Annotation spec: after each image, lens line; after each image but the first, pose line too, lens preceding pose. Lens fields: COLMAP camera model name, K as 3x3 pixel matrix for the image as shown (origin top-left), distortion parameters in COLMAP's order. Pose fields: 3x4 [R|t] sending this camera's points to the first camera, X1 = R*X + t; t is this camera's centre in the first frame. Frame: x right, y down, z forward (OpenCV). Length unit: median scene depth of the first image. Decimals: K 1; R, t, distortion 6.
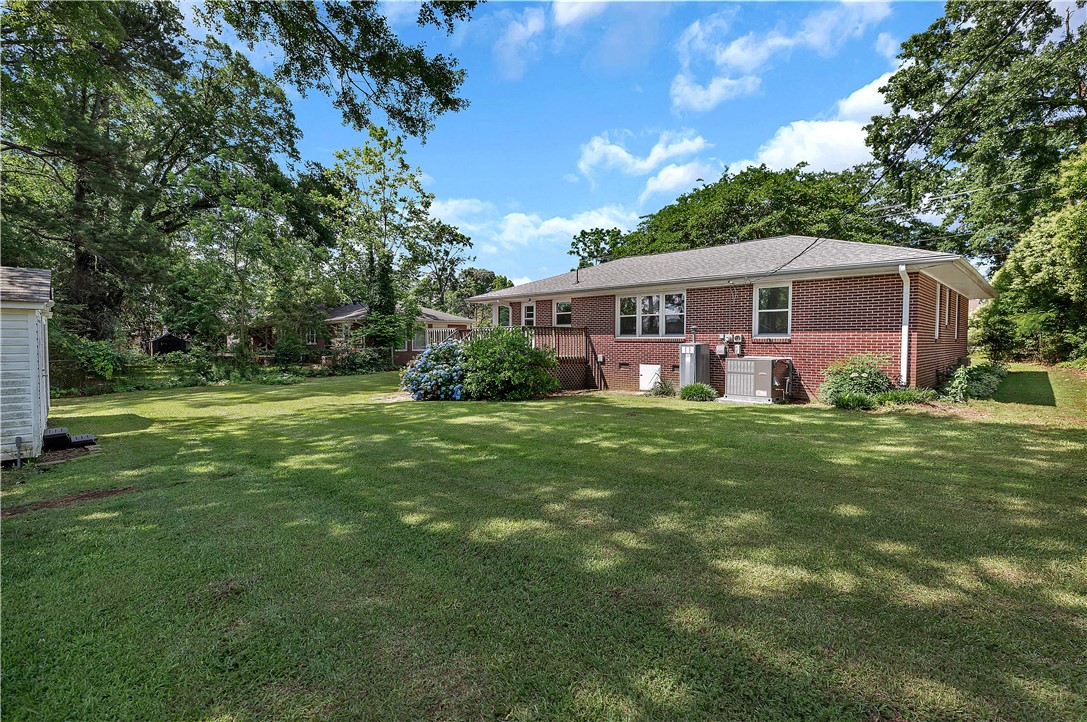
lens RADIAL K [[495.3, 0, 544.1], [0, 495.3, 359.8], [0, 0, 1]] dist [-0.001751, 0.001194]
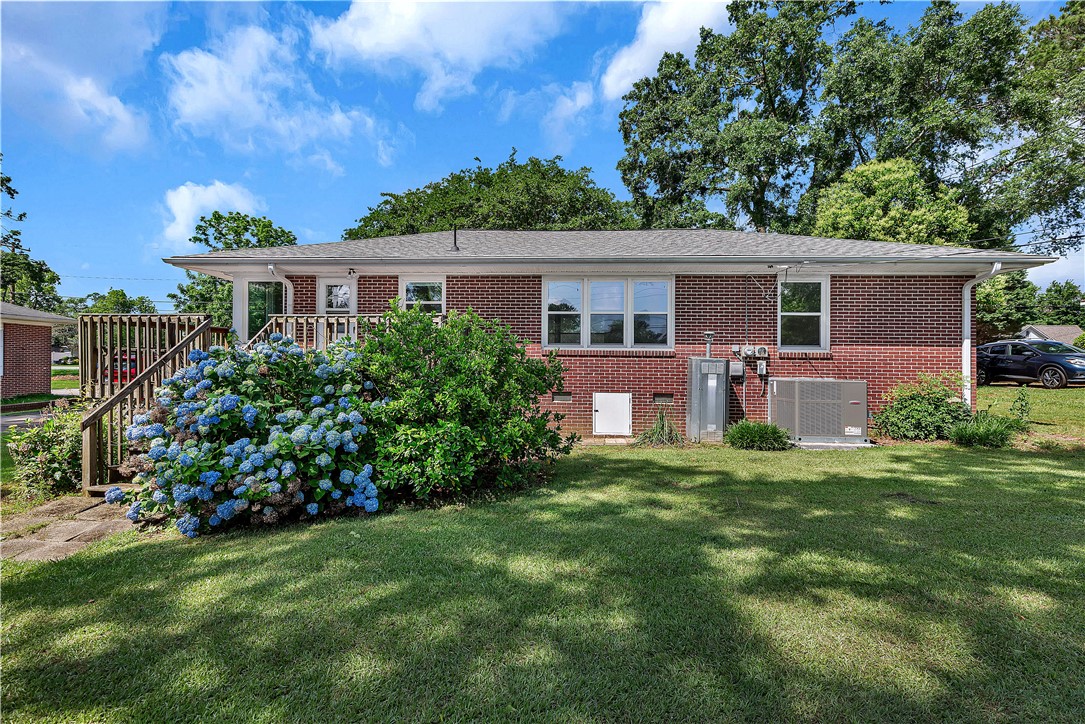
lens RADIAL K [[520.3, 0, 541.9], [0, 520.3, 367.8], [0, 0, 1]] dist [0.006203, 0.000752]
pose [[0.764282, 0.007653, 0.644837, -0.264511], [0.014543, 0.999471, -0.029099, -0.003632], [-0.644718, 0.031618, 0.763766, 0.555281]]
